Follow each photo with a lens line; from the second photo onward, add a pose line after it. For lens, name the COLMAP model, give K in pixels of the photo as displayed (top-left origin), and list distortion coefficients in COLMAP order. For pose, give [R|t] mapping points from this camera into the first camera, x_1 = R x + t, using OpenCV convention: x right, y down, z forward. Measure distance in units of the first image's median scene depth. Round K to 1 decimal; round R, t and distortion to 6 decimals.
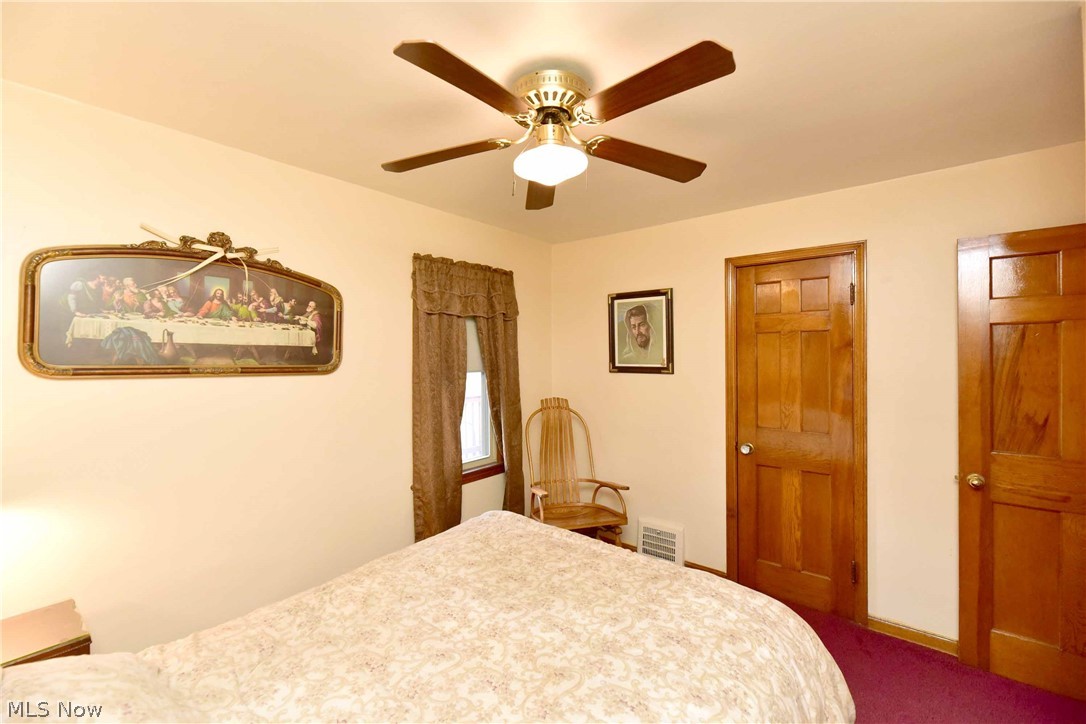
lens RADIAL K [[439.9, 0, 553.8], [0, 439.9, 352.4], [0, 0, 1]] dist [-0.000493, -0.000554]
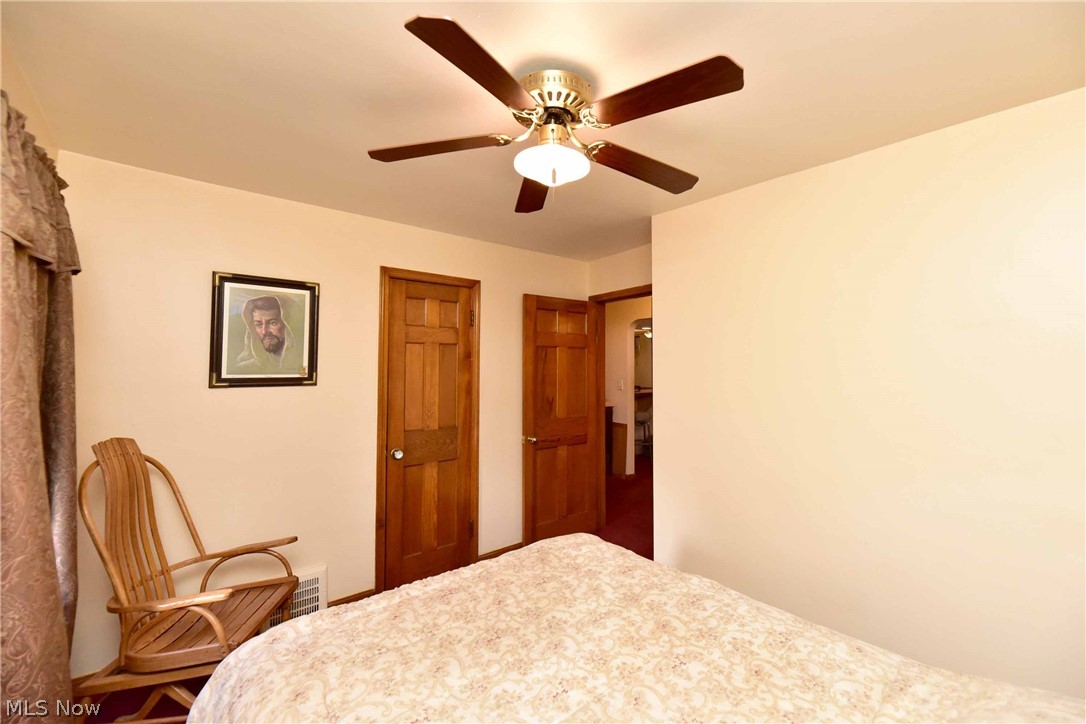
lens RADIAL K [[439.9, 0, 553.8], [0, 439.9, 352.4], [0, 0, 1]] dist [-0.000493, -0.000554]
pose [[0.205844, 0.035201, 0.977952, -0.449589], [-0.008300, 0.999380, -0.034226, 0.010942], [-0.978550, -0.001072, 0.206008, 0.377693]]
